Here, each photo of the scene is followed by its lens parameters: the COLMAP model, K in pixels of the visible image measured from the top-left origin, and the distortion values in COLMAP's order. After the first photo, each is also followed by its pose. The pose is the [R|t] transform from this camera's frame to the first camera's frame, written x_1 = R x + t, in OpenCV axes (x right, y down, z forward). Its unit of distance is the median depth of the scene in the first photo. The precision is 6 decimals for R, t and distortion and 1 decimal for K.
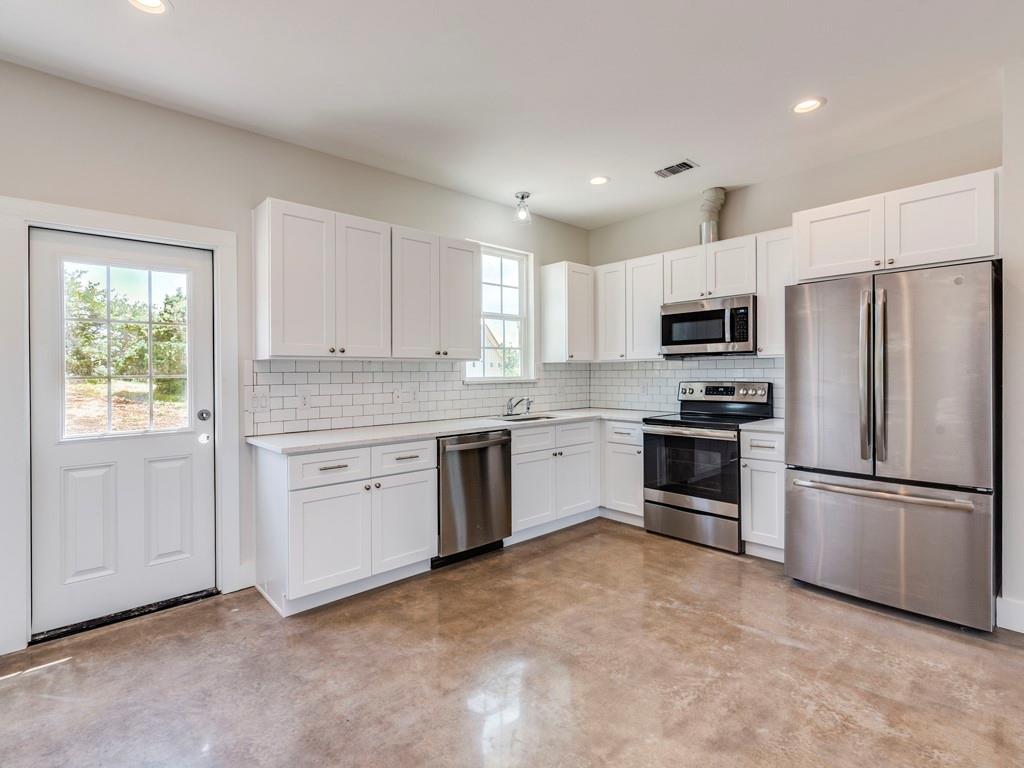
lens RADIAL K [[503.9, 0, 516.3], [0, 503.9, 373.8], [0, 0, 1]] dist [0.002074, -0.000103]
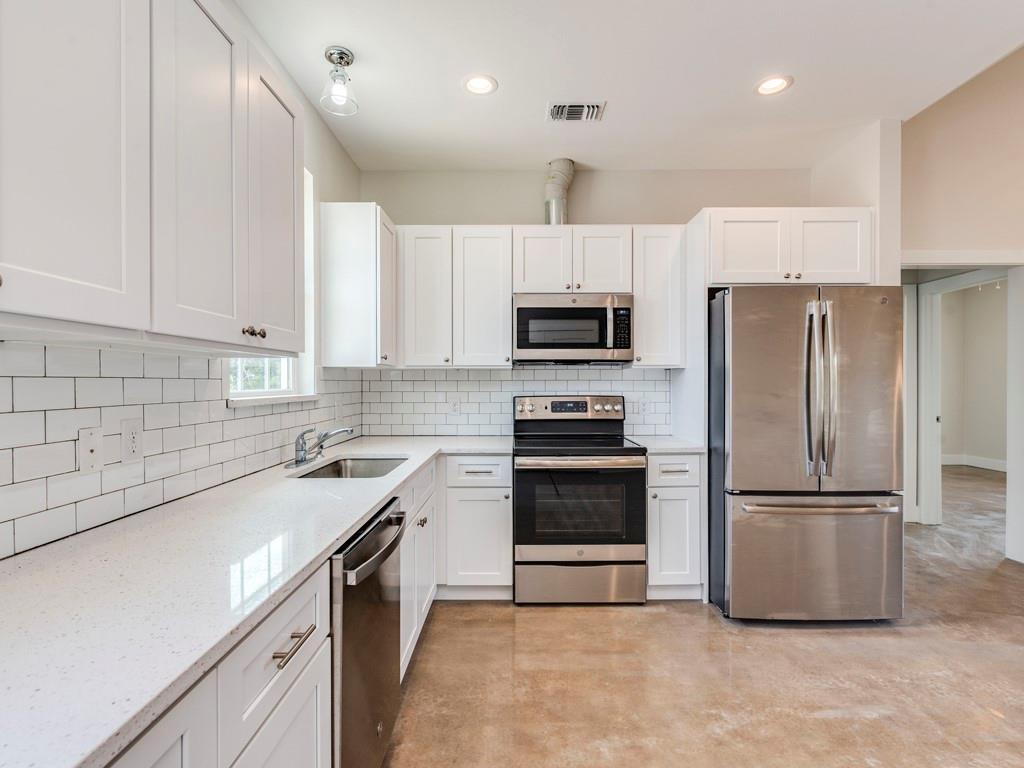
lens RADIAL K [[502.6, 0, 515.0], [0, 502.6, 388.5], [0, 0, 1]] dist [0.000153, -0.000004]
pose [[0.676453, 0.000230, 0.736485, -0.304843], [-0.003742, 0.999988, 0.003124, 0.001545], [-0.736476, -0.004869, 0.676446, 0.582529]]
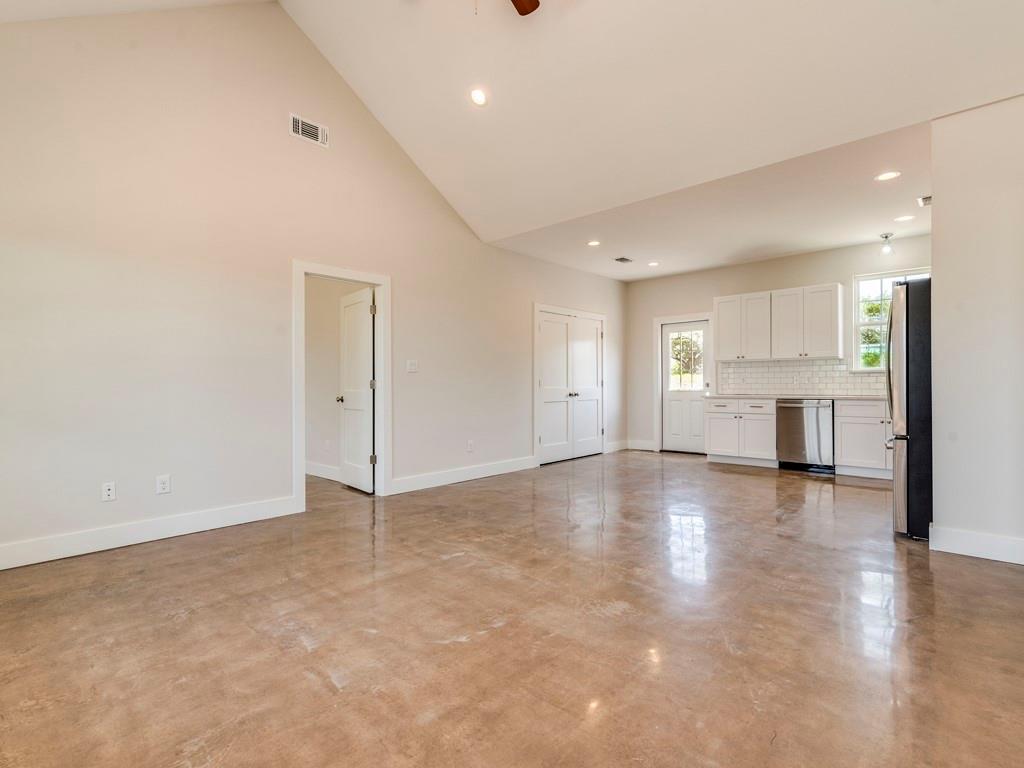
lens RADIAL K [[506.2, 0, 520.4], [0, 506.2, 384.8], [0, 0, 1]] dist [0.000643, 0.000057]
pose [[0.091620, 0.011591, -0.995727, 1.530820], [0.005158, 0.999913, 0.012114, 0.037806], [0.995781, -0.006246, 0.091552, -0.149022]]
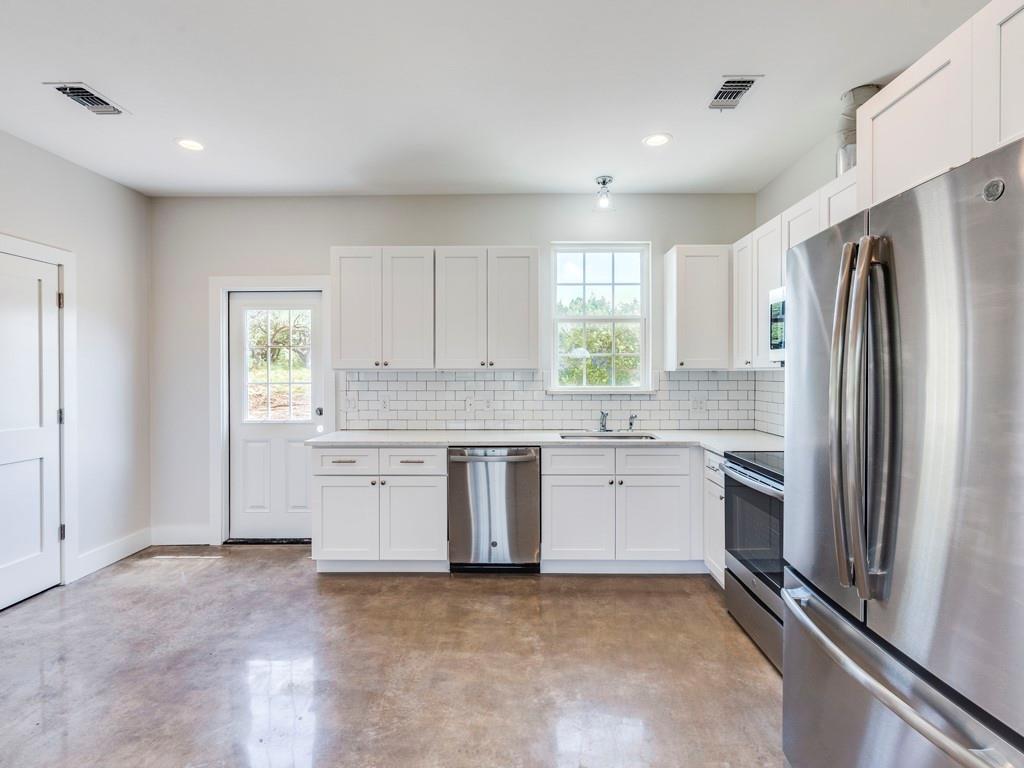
lens RADIAL K [[502.5, 0, 524.9], [0, 502.5, 374.4], [0, 0, 1]] dist [0.002006, 0.000449]
pose [[0.728337, 0.011339, -0.685125, 0.600851], [-0.006812, 0.999933, 0.009308, -0.029838], [0.685185, -0.002112, 0.728366, 0.318821]]
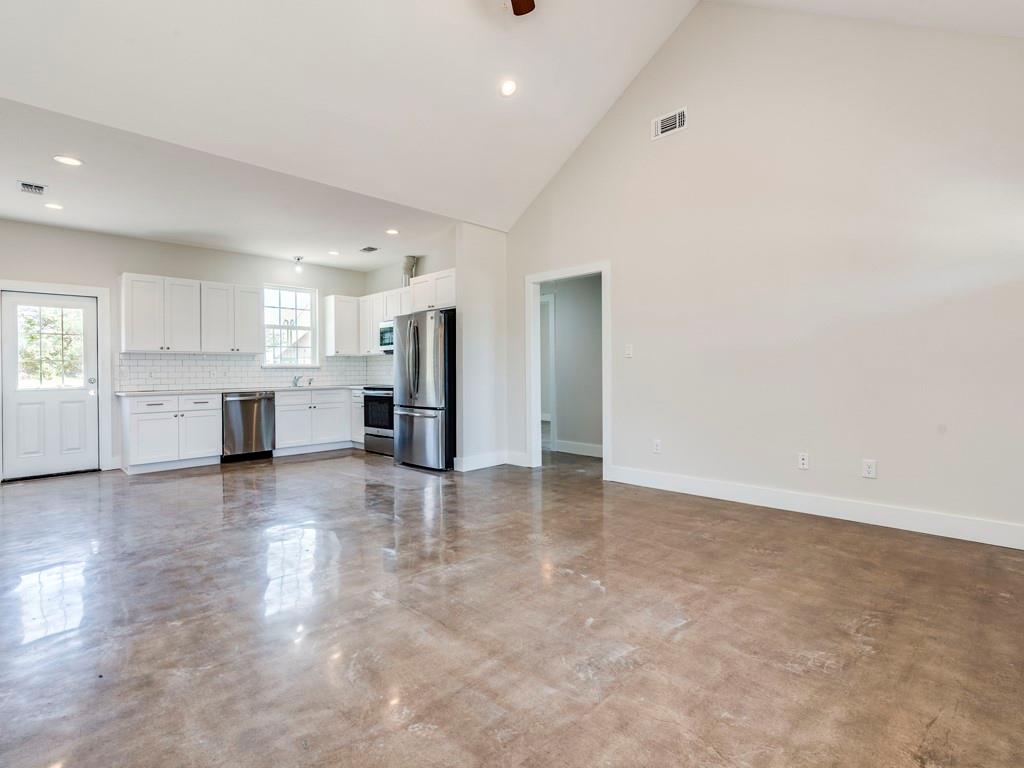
lens RADIAL K [[503.9, 0, 516.3], [0, 503.9, 373.8], [0, 0, 1]] dist [0.002074, -0.000103]
pose [[0.998541, -0.001758, 0.053975, 0.774289], [0.001683, 0.999998, 0.001446, 0.045492], [-0.053978, -0.001354, 0.998541, -0.883429]]
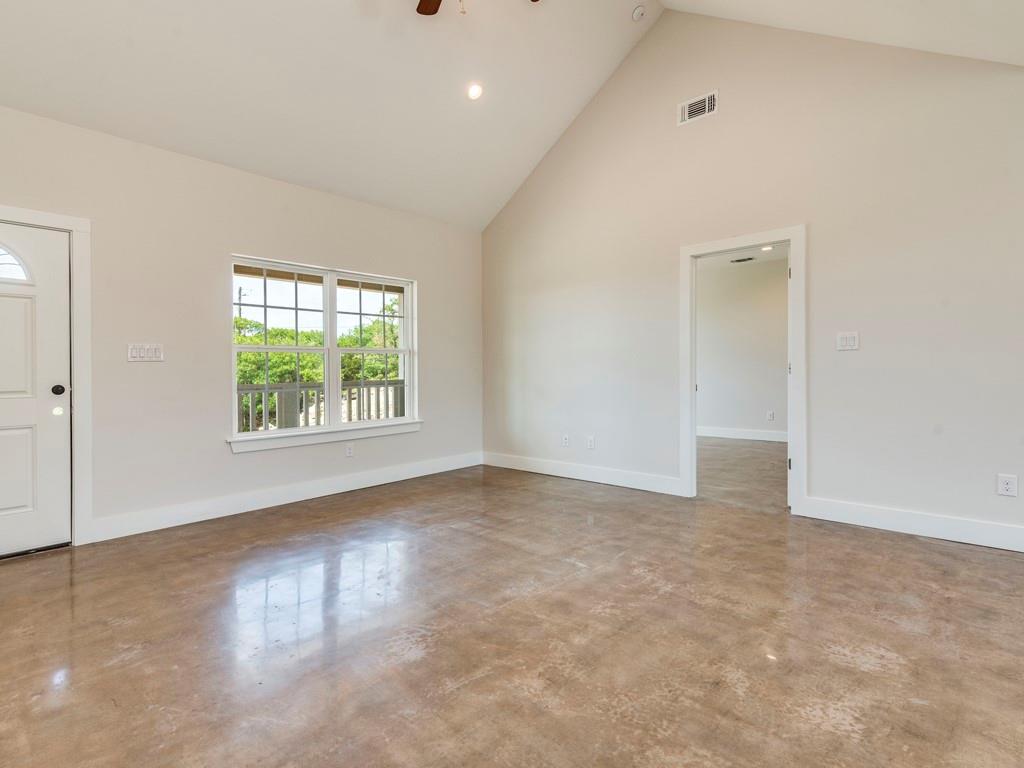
lens RADIAL K [[503.9, 0, 516.3], [0, 503.9, 373.8], [0, 0, 1]] dist [0.002074, -0.000103]
pose [[-0.995623, 0.025990, -0.089774, 0.786491], [0.025750, 0.999661, 0.003832, 0.044018], [0.089843, 0.001504, -0.995955, 0.606397]]
